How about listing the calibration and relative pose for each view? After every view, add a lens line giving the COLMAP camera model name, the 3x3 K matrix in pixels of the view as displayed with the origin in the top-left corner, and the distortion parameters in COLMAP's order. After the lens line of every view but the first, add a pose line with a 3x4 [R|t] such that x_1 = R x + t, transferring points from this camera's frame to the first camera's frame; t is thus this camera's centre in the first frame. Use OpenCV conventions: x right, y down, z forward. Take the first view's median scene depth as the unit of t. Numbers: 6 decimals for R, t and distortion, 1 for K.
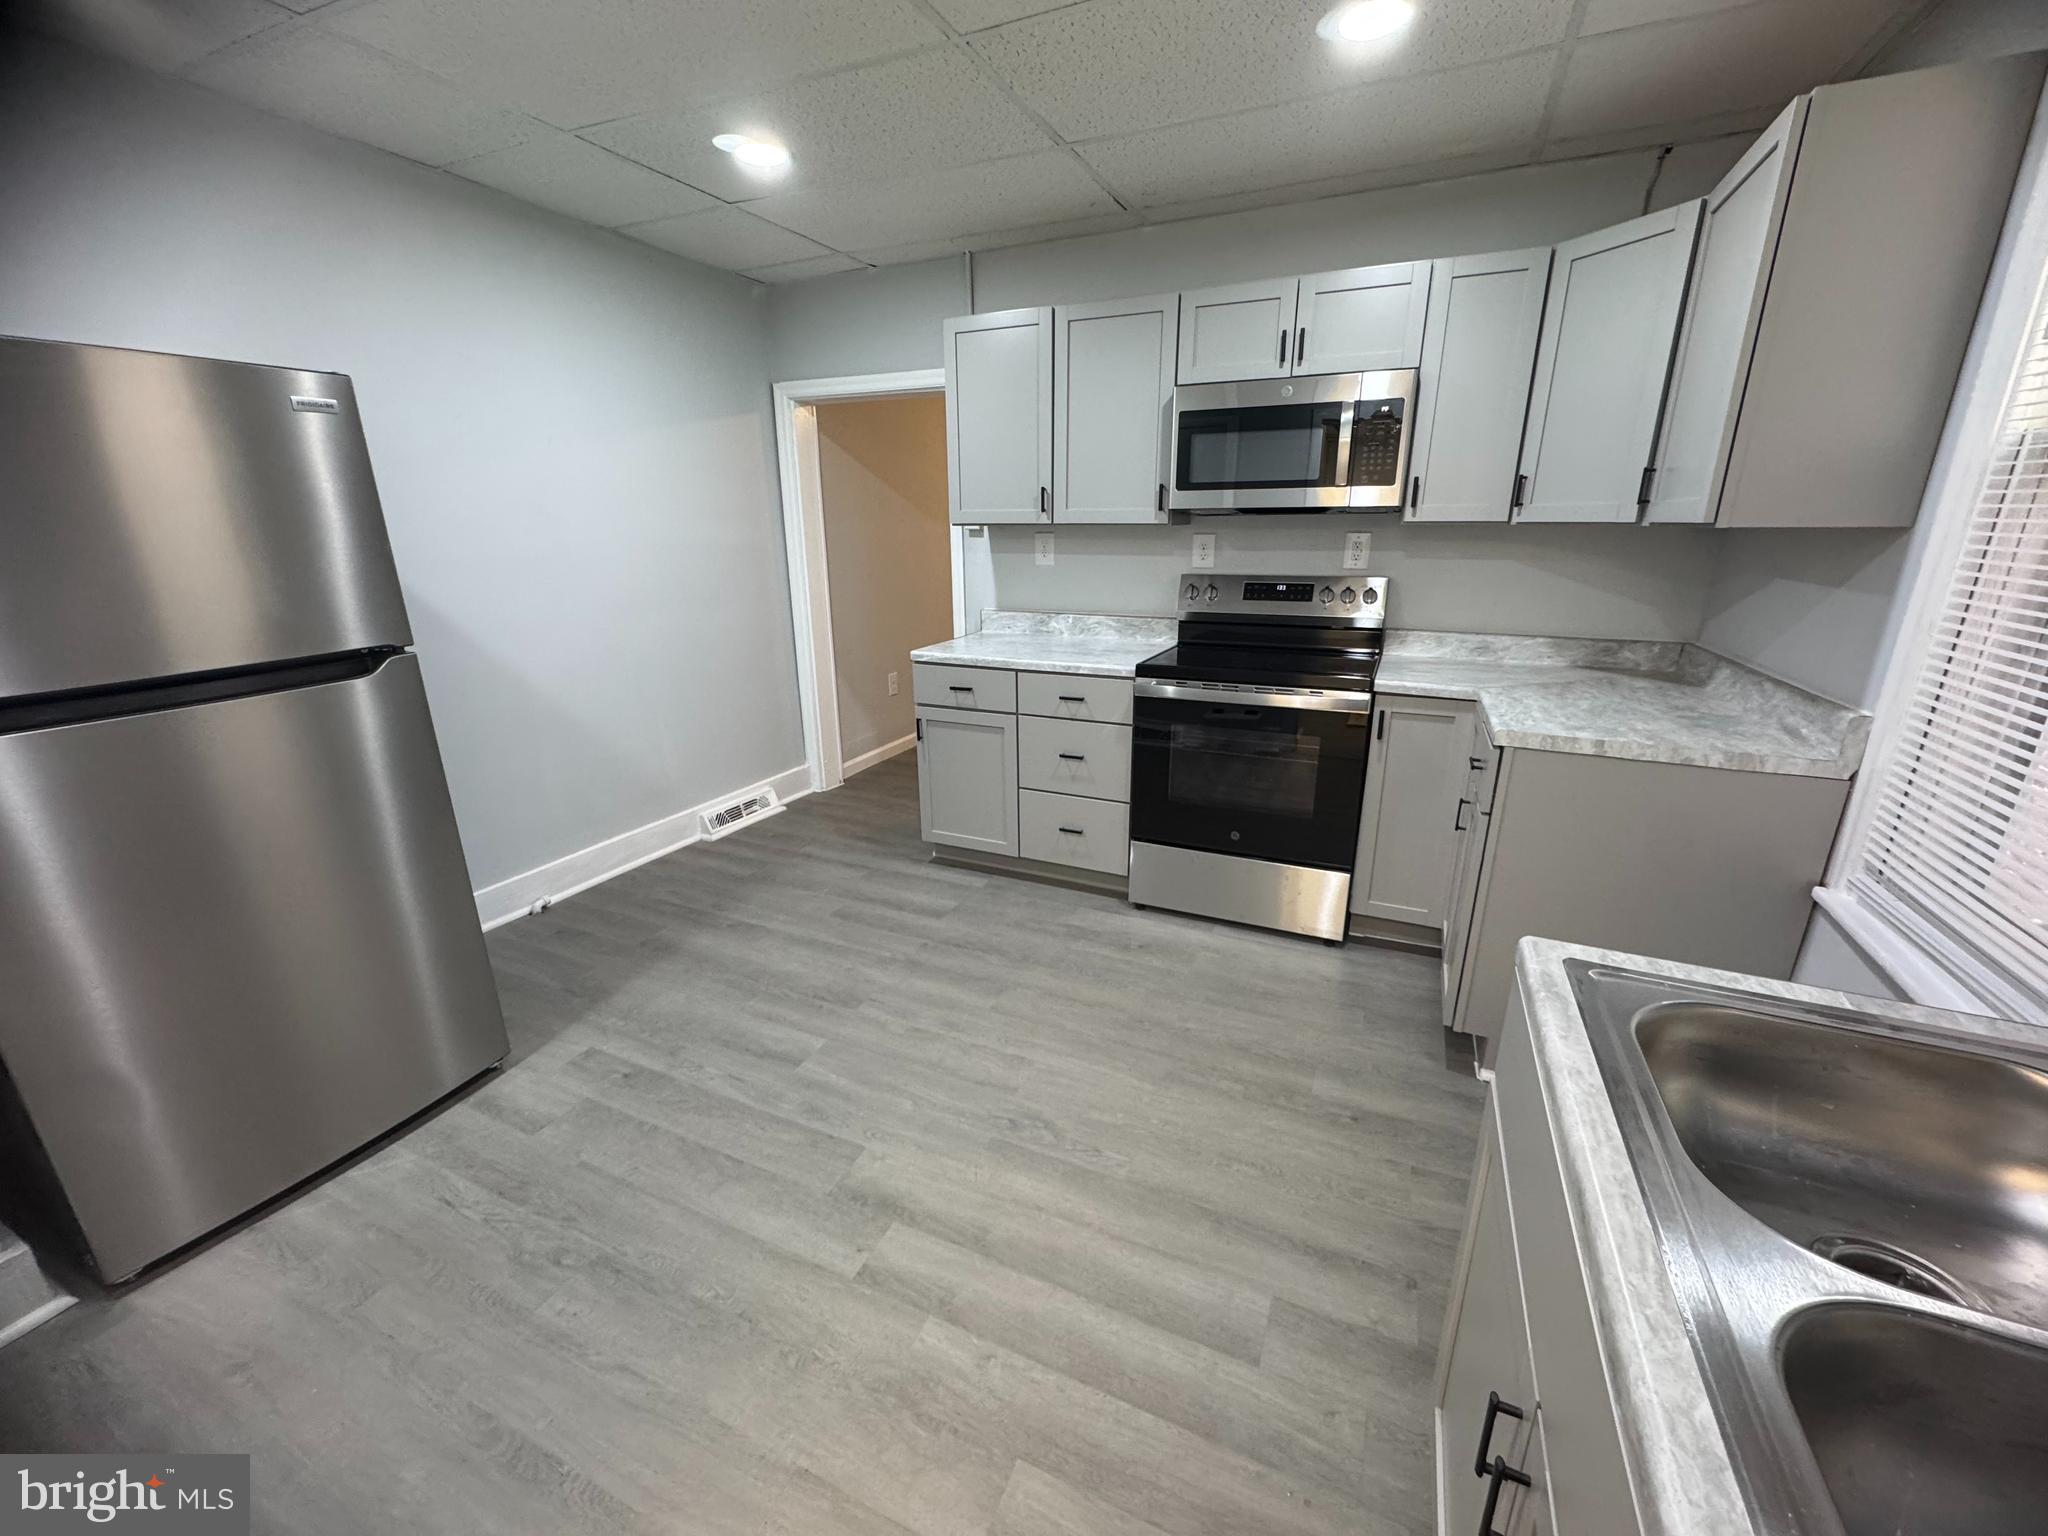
lens RADIAL K [[794.8, 0, 1024.0], [0, 794.8, 768.0], [0, 0, 1]] dist [-0.009711, -0.000131]
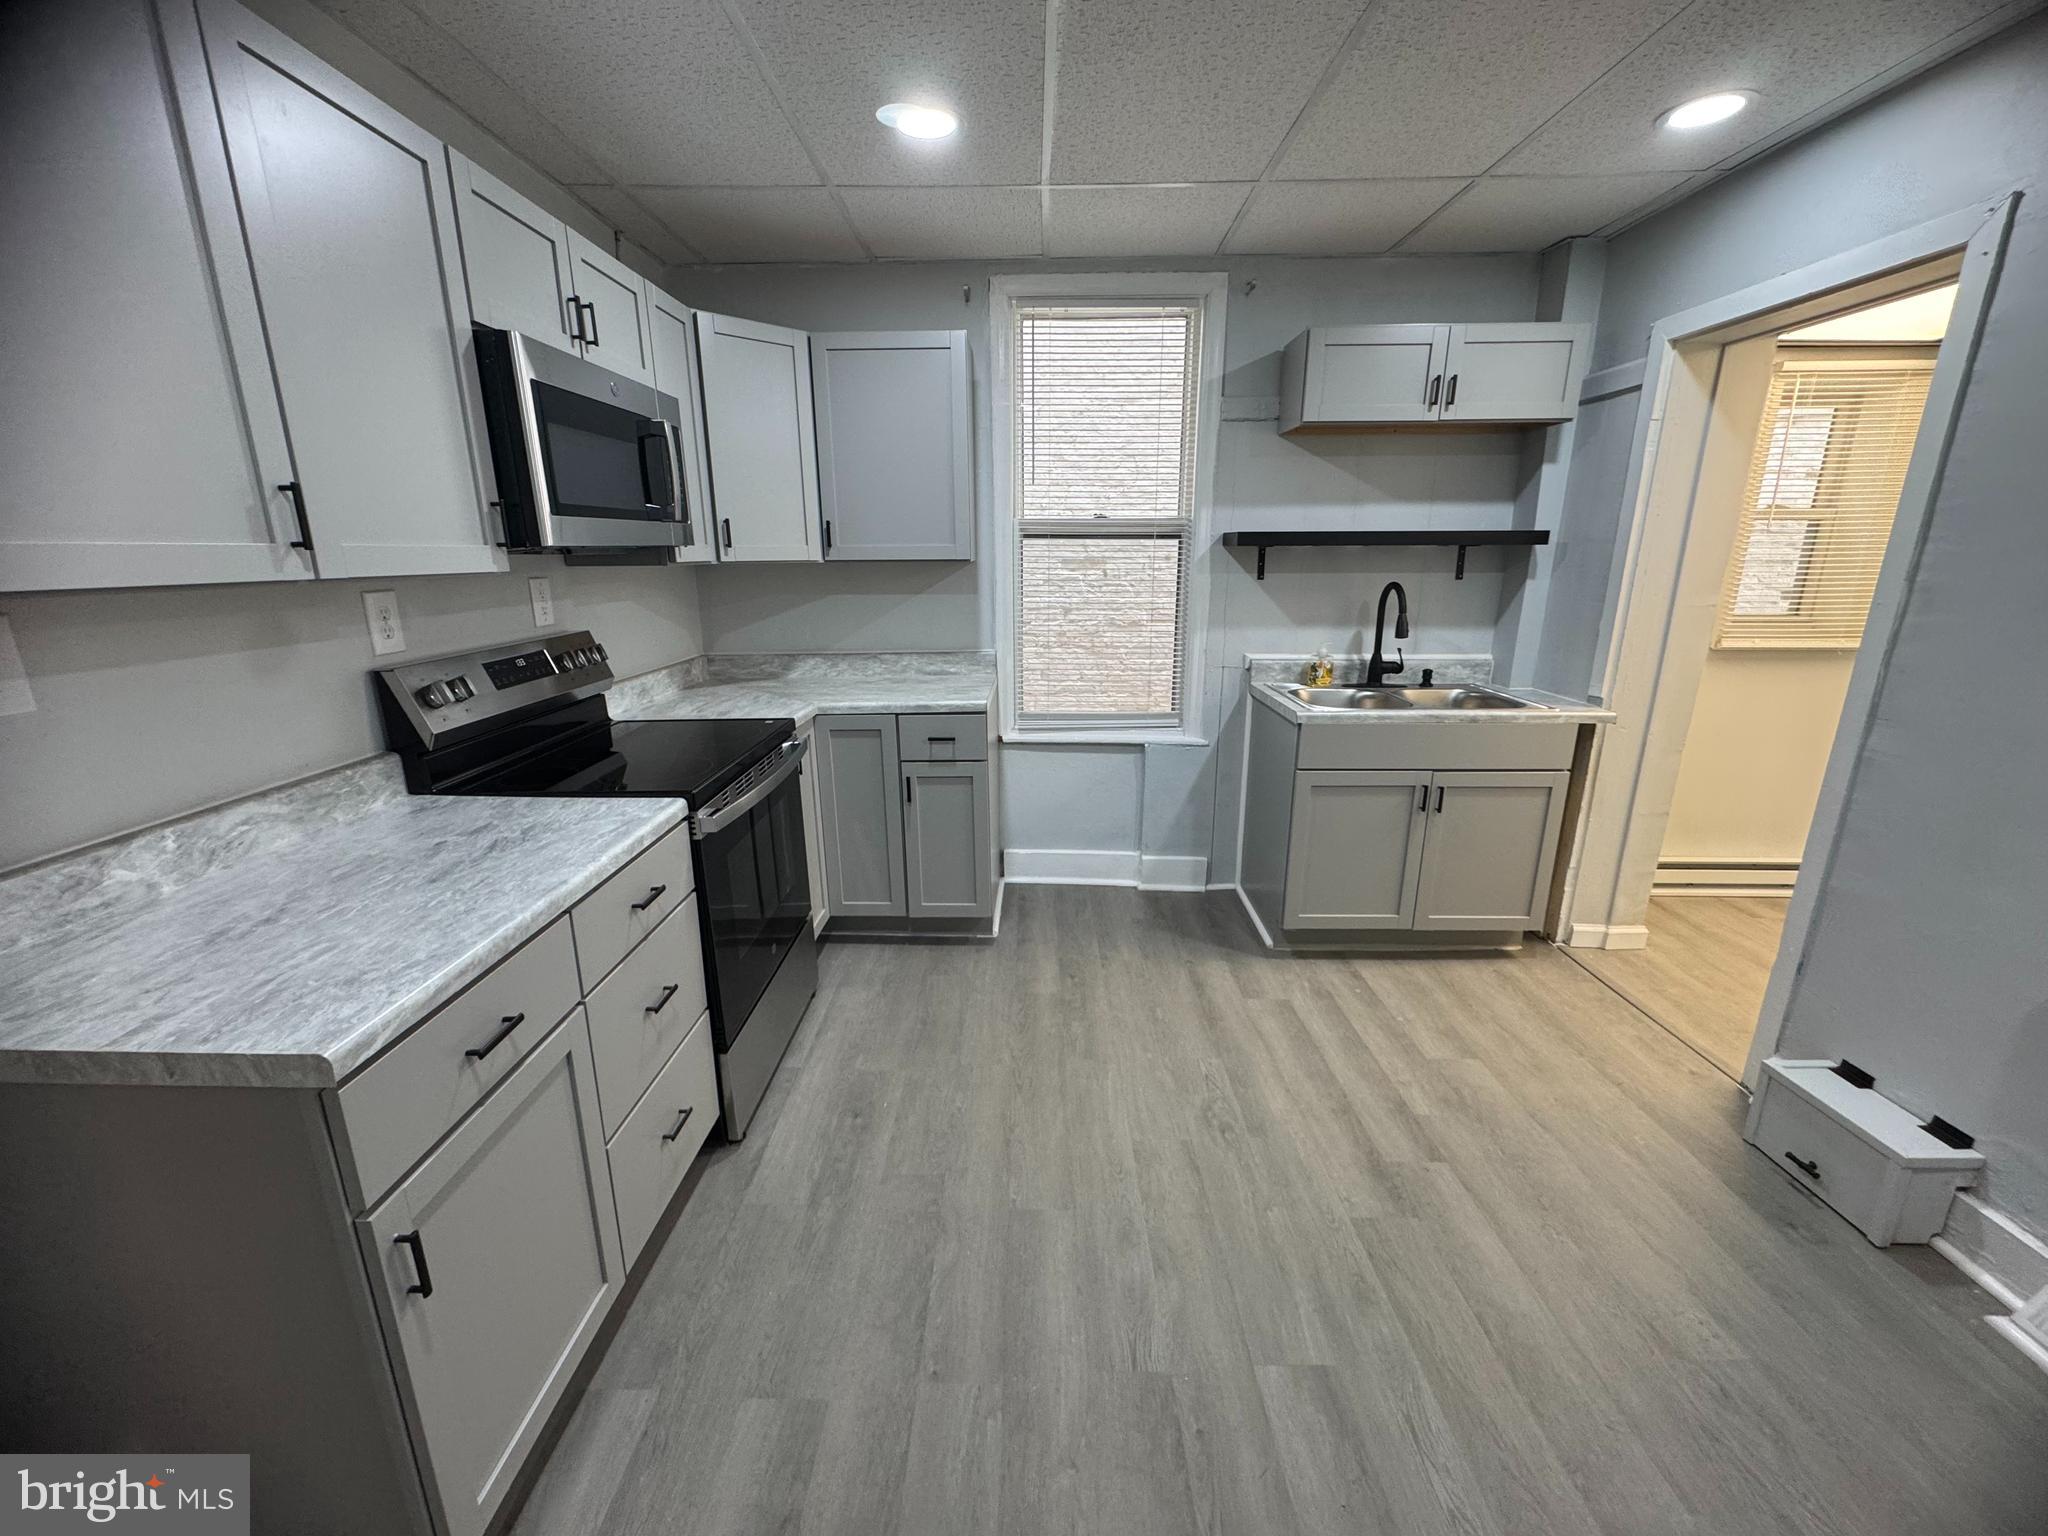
lens RADIAL K [[794.8, 0, 1024.0], [0, 794.8, 768.0], [0, 0, 1]] dist [-0.009711, -0.000131]
pose [[-0.387480, -0.237774, 0.890687, -0.661907], [0.281061, 0.889698, 0.359782, -0.386961], [-0.877989, 0.389745, -0.277911, 1.216108]]
